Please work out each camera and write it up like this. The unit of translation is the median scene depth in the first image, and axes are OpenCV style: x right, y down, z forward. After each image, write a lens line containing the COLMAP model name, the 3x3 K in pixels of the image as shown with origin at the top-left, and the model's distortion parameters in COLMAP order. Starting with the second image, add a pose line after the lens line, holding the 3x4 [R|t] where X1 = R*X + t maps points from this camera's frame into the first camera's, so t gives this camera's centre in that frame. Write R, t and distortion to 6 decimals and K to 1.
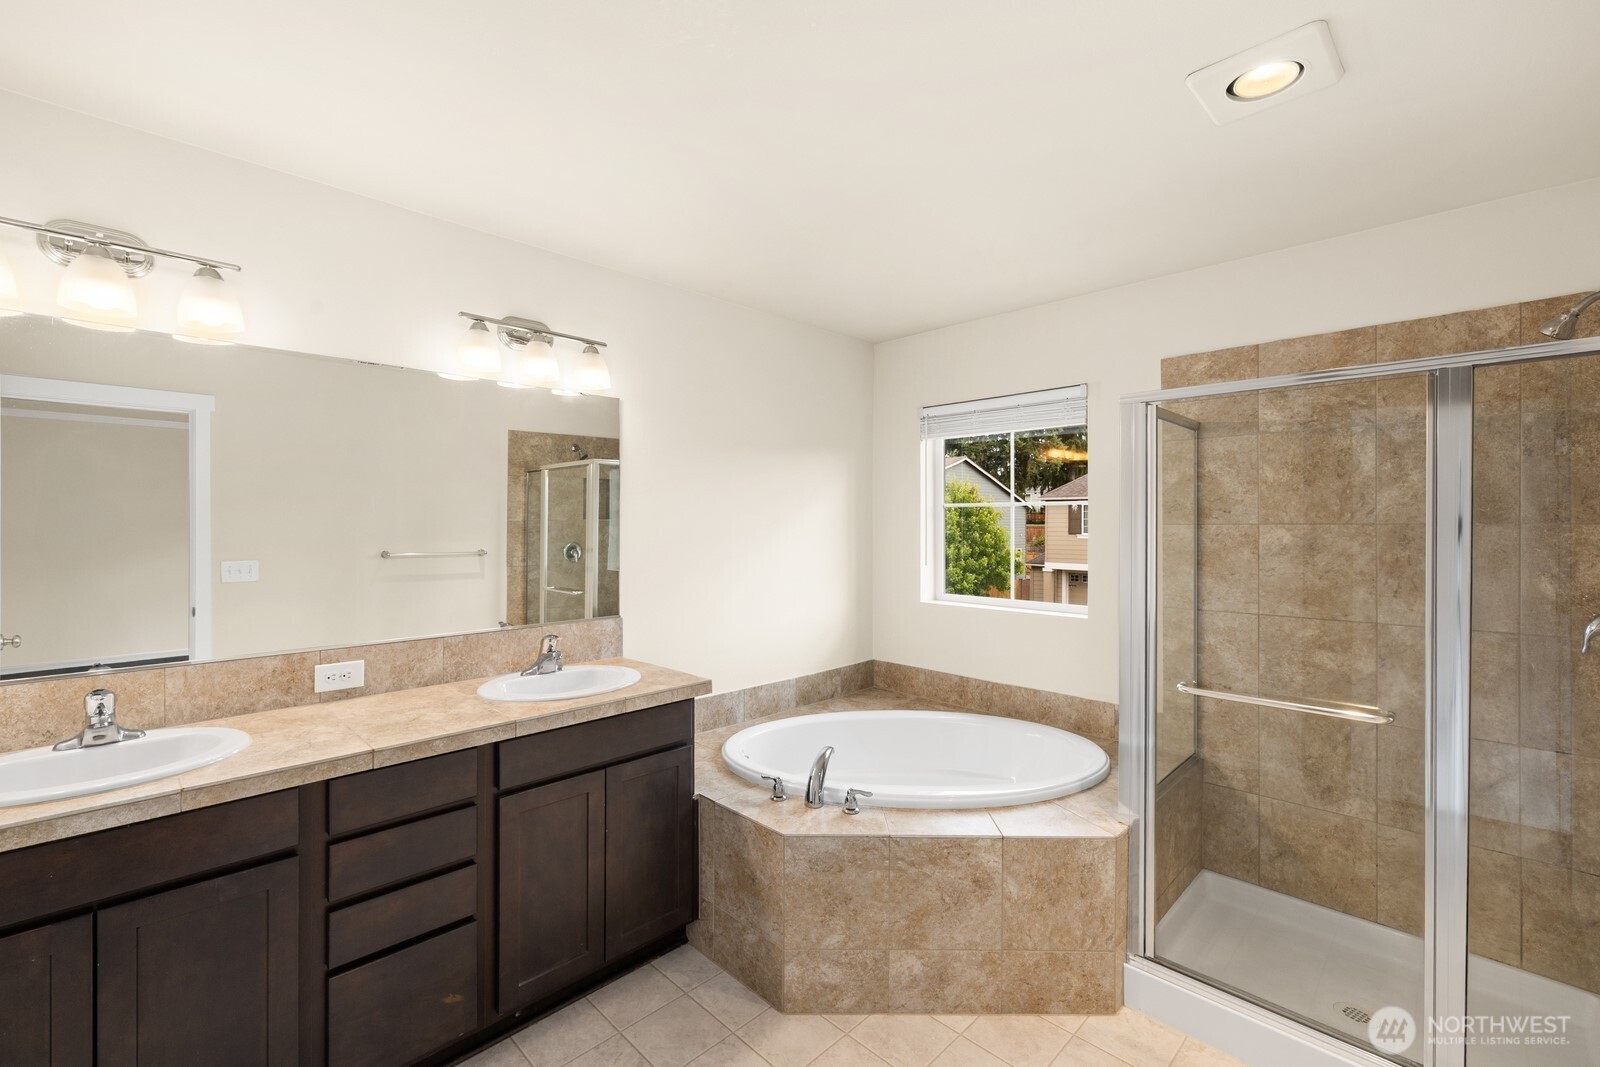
lens RADIAL K [[677.9, 0, 813.7], [0, 677.9, 525.4], [0, 0, 1]] dist [-0.004200, 0.001639]
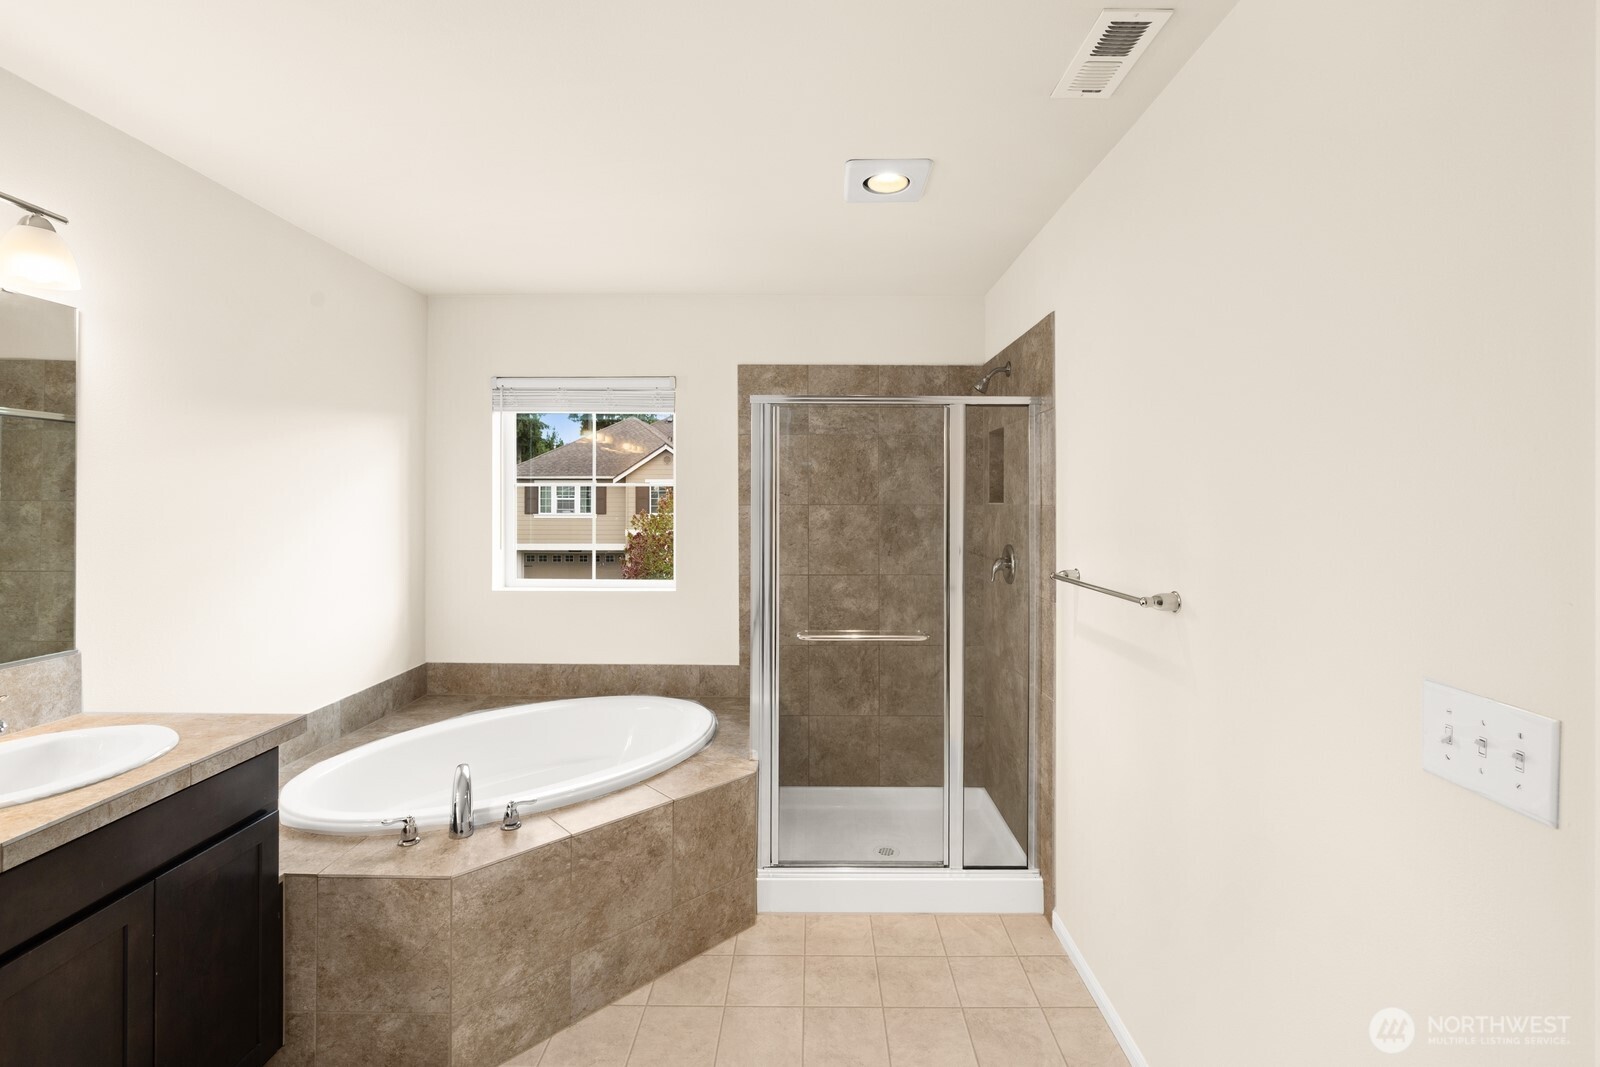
lens RADIAL K [[677.9, 0, 819.3], [0, 677.9, 501.1], [0, 0, 1]] dist [-0.004200, 0.001639]
pose [[0.718677, 0.002735, 0.695339, -0.265824], [0.000865, 0.999988, -0.004828, -0.003196], [-0.695344, 0.004071, 0.718666, 0.070410]]
